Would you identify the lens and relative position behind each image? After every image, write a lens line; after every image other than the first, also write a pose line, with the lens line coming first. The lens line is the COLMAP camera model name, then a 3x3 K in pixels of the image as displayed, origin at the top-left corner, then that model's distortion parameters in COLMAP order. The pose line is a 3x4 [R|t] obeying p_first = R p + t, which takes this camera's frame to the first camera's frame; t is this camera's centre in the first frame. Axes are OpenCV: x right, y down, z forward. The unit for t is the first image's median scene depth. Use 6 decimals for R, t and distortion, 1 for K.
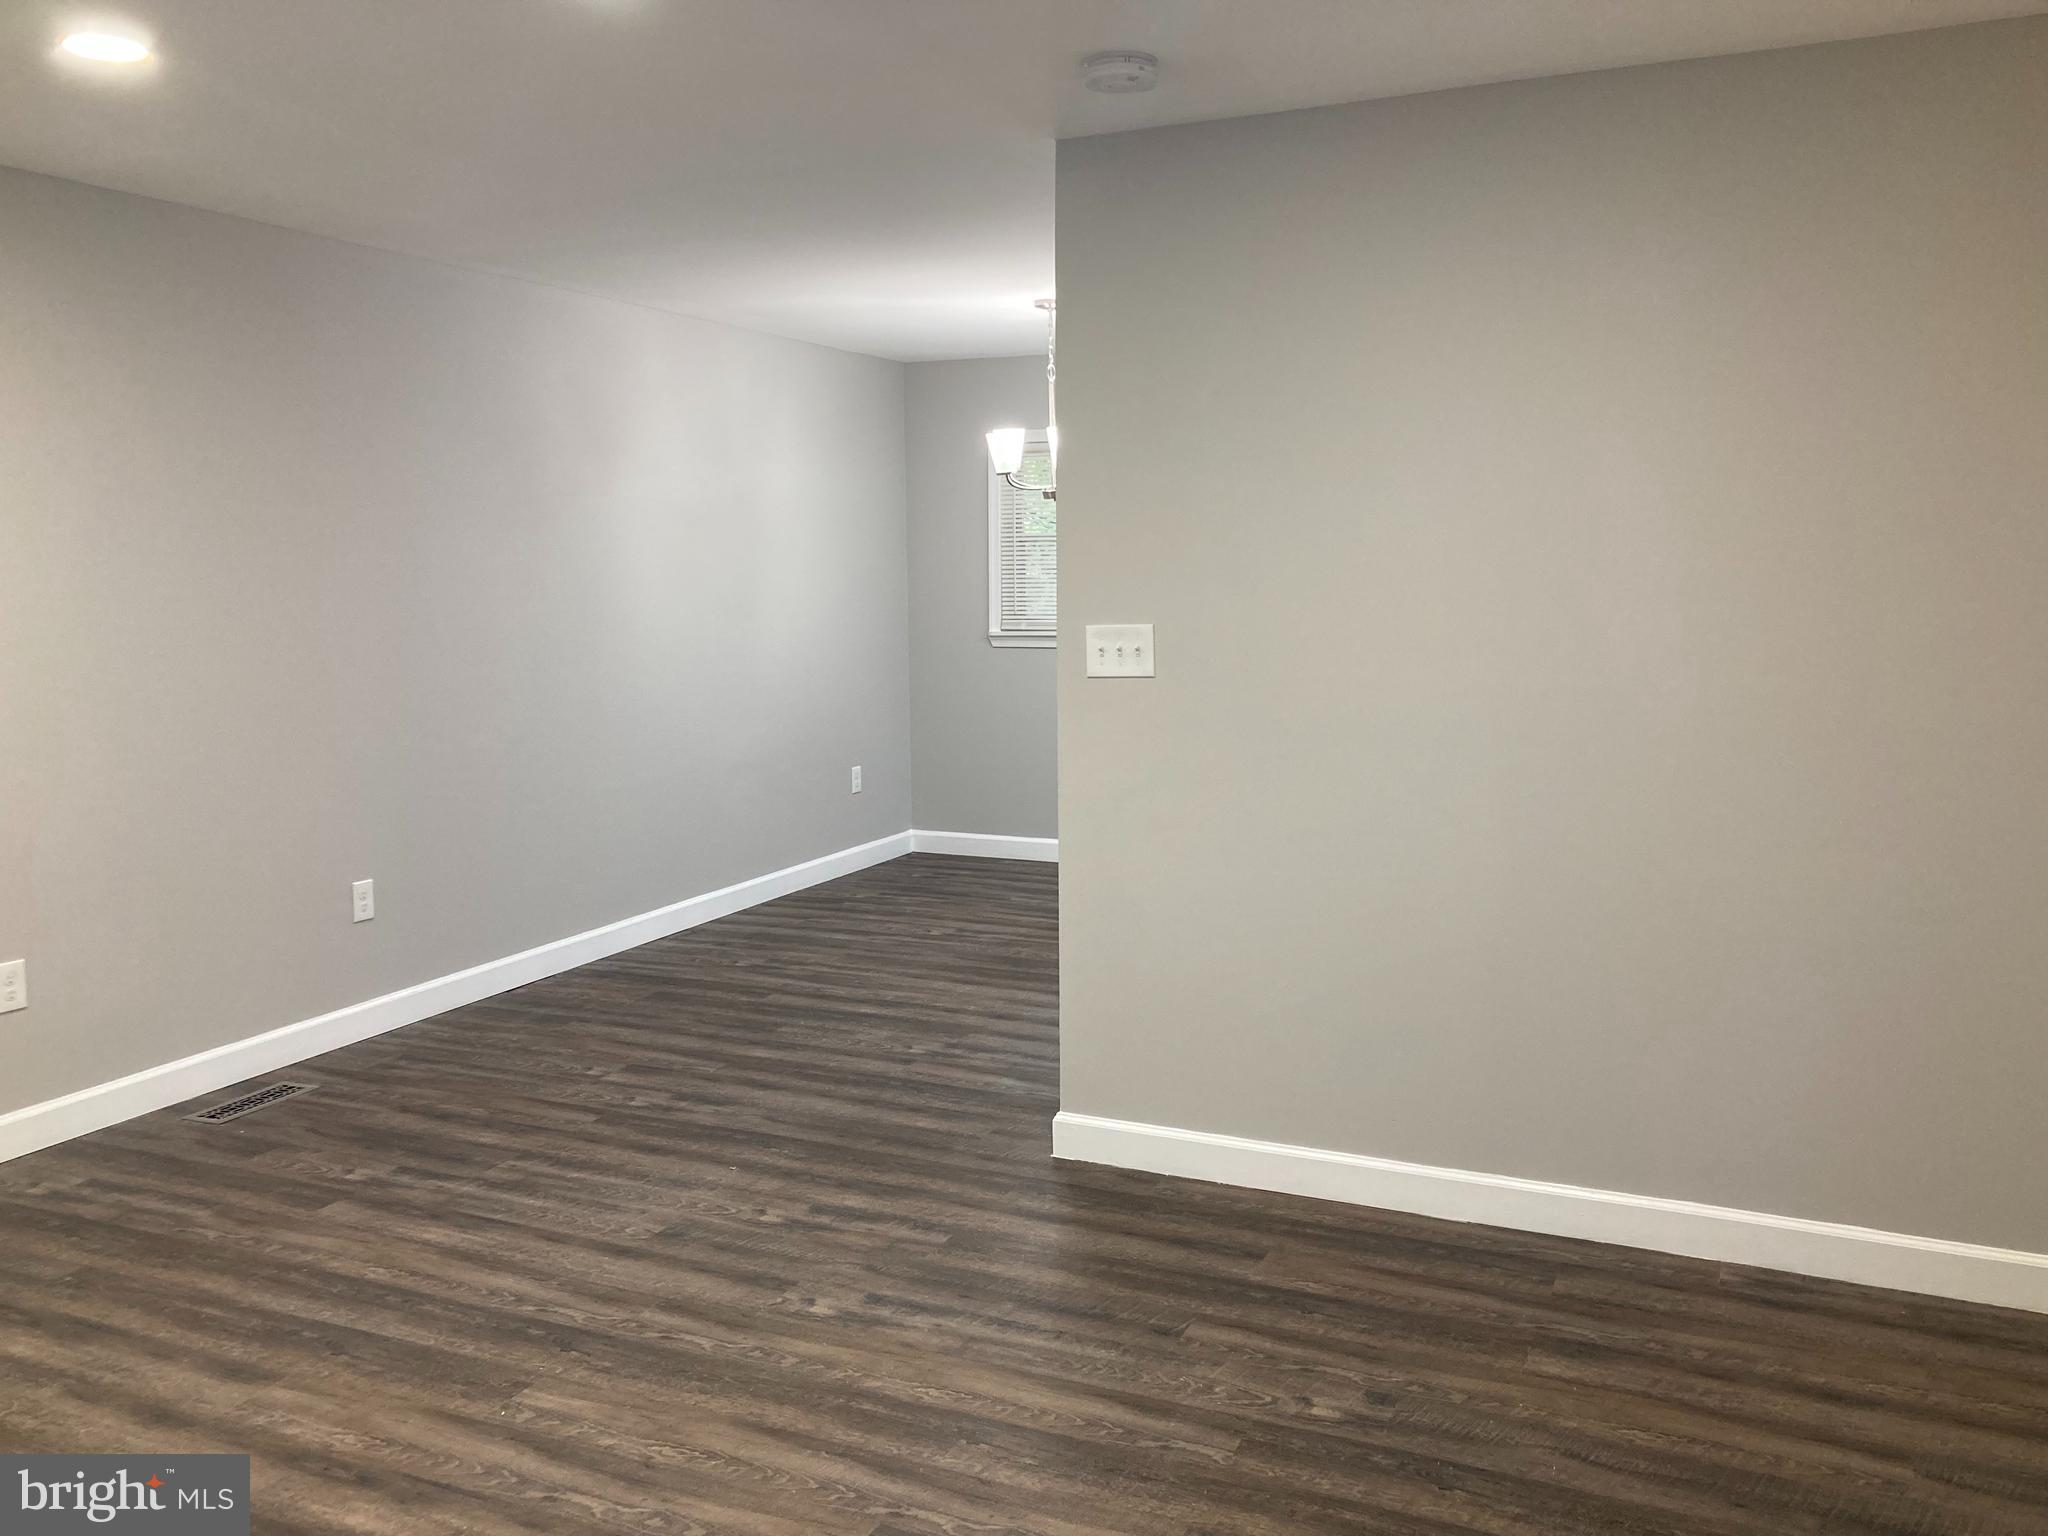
lens RADIAL K [[1666.2, 0, 1002.6], [0, 1666.2, 762.2], [0, 0, 1]] dist [0.051226, -0.039612]
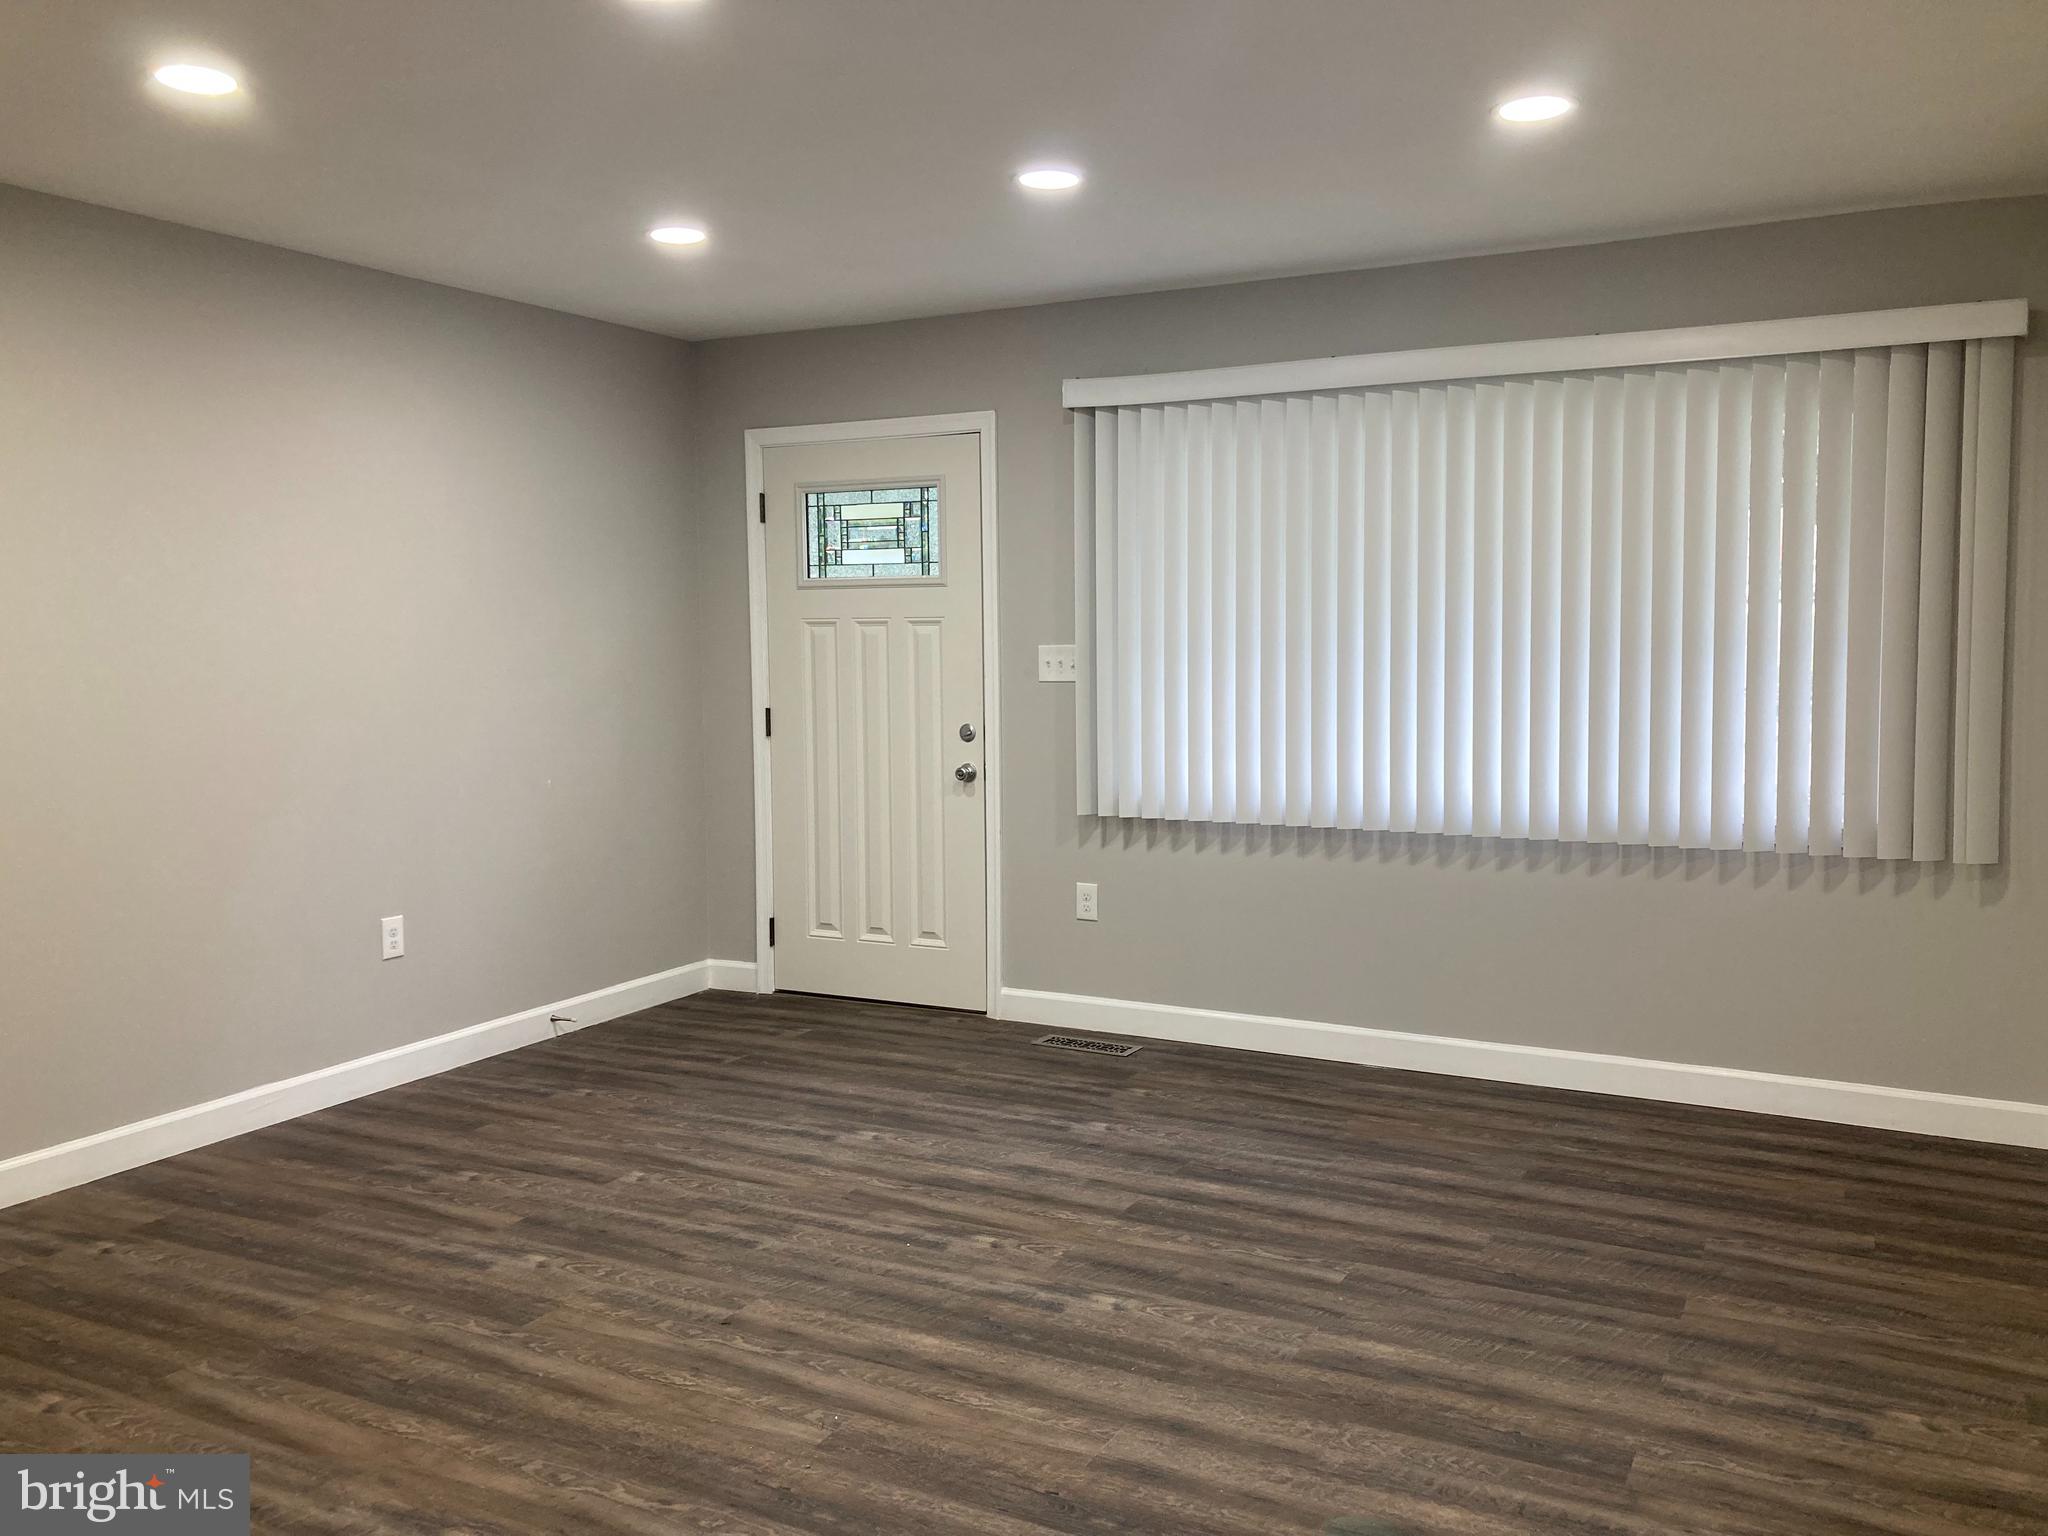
lens RADIAL K [[1666.2, 0, 996.4], [0, 1666.2, 739.4], [0, 0, 1]] dist [0.051226, -0.039612]
pose [[-0.997944, 0.011938, 0.062964, -0.423977], [0.022967, 0.983857, 0.177474, -0.170514], [-0.059829, 0.178555, -0.982109, 1.755359]]
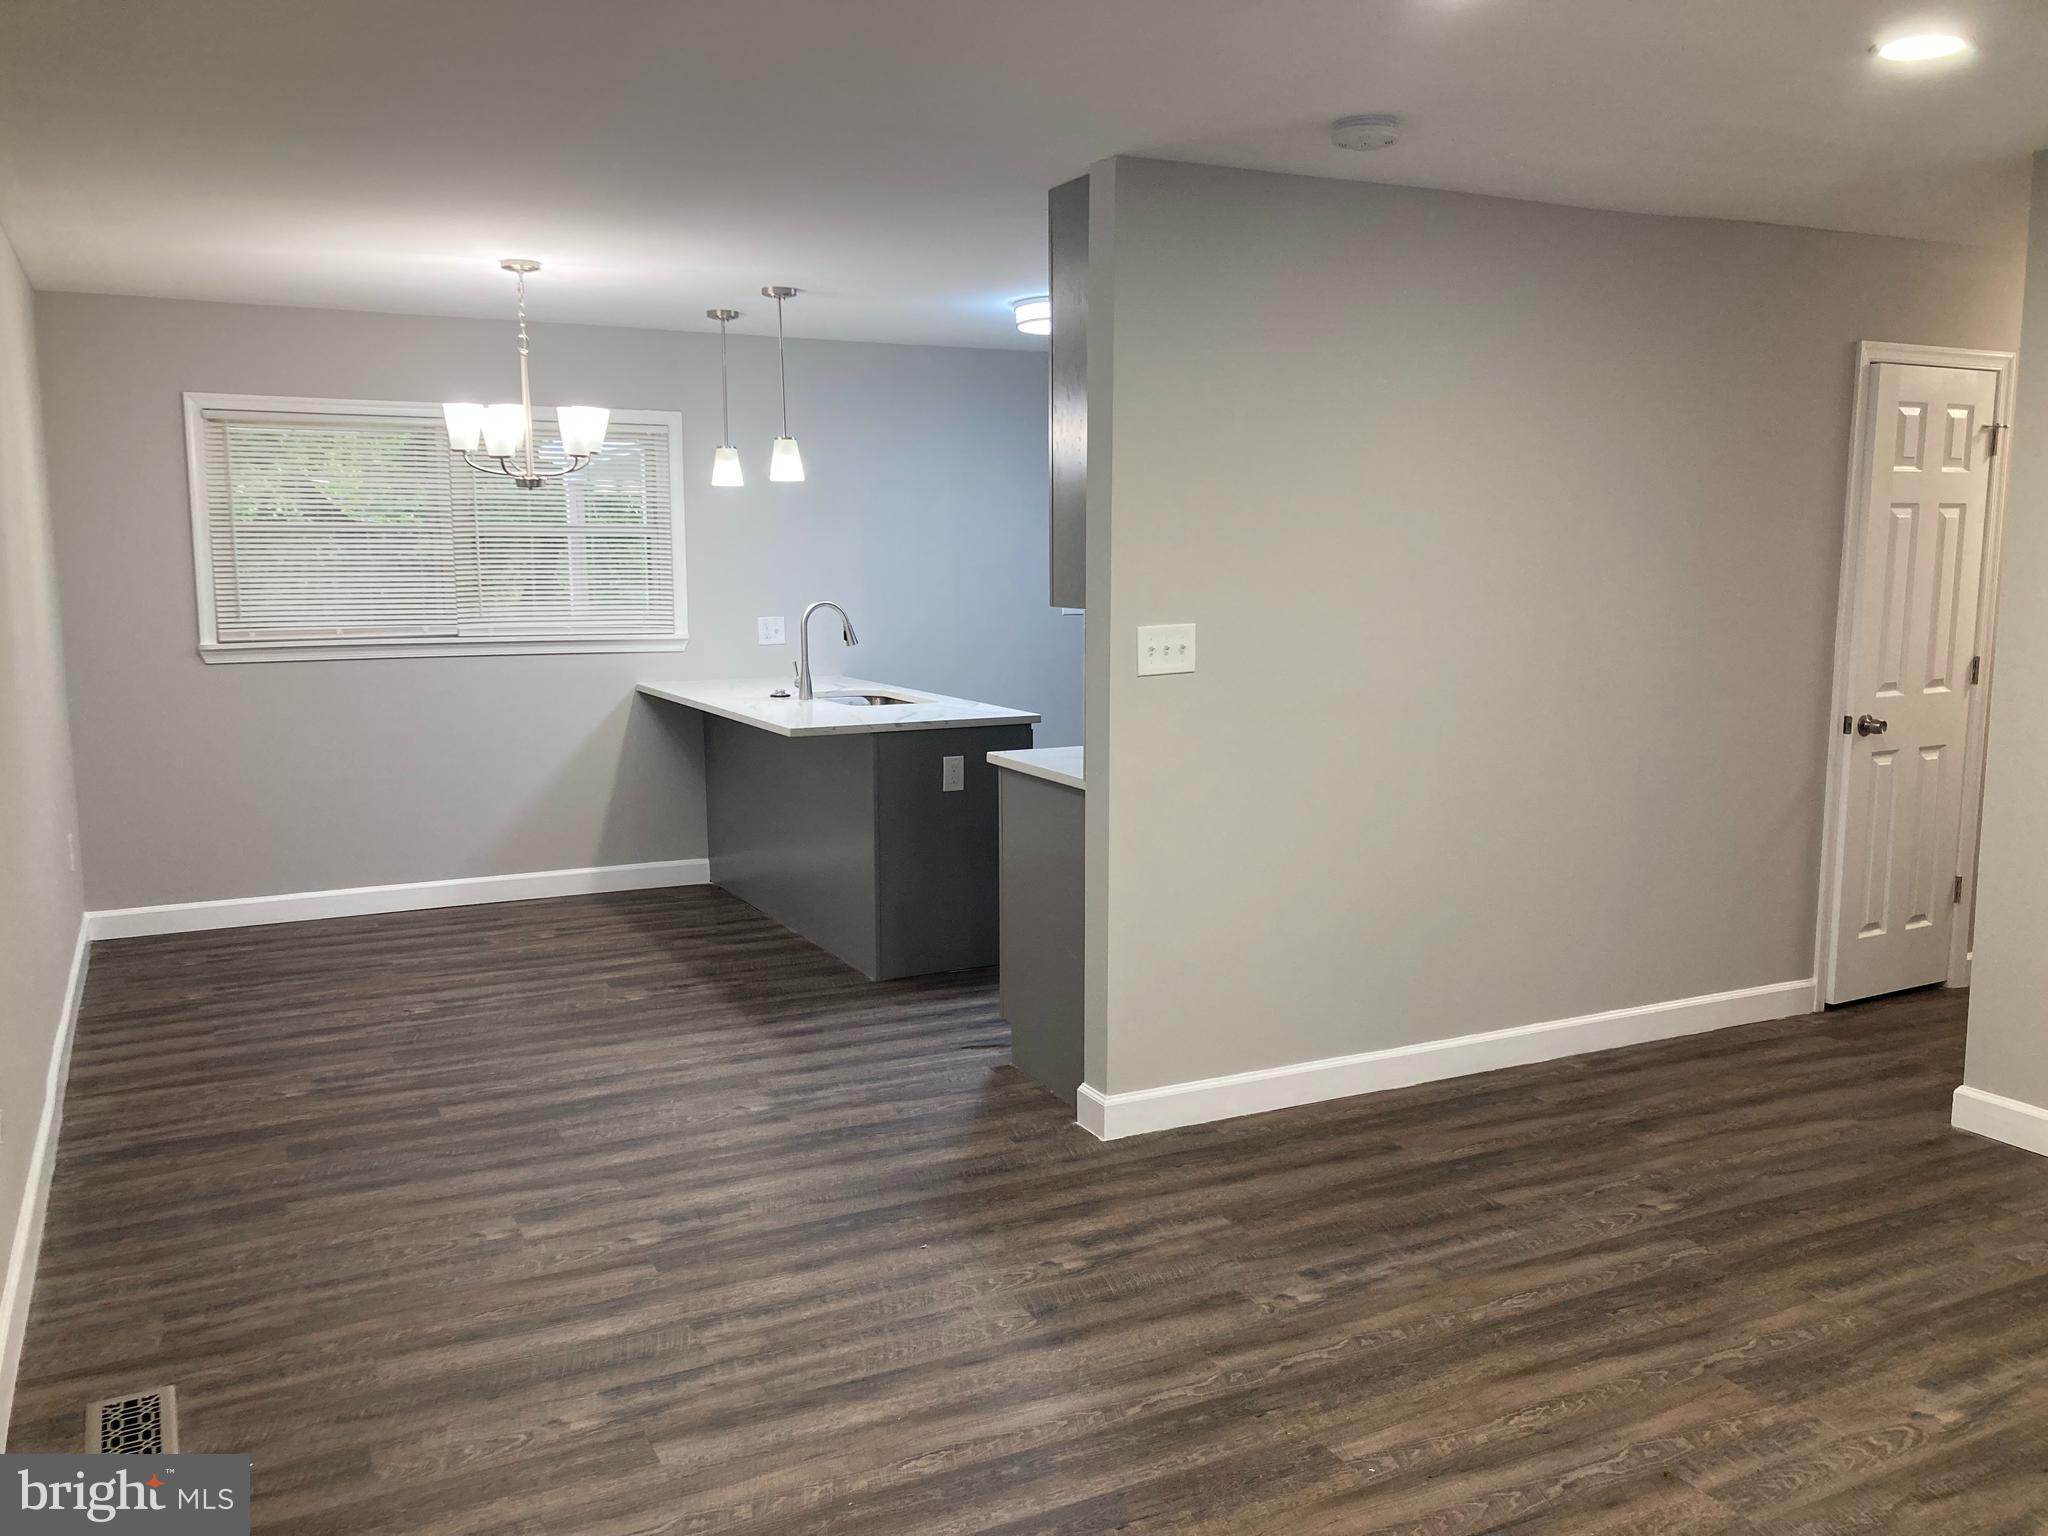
lens RADIAL K [[1666.2, 0, 1040.2], [0, 1666.2, 773.9], [0, 0, 1]] dist [0.051226, -0.039612]
pose [[0.614466, -0.098529, 0.782766, -1.028226], [0.089744, 0.994460, 0.054727, -0.066227], [-0.783822, 0.036621, 0.619905, 0.502742]]
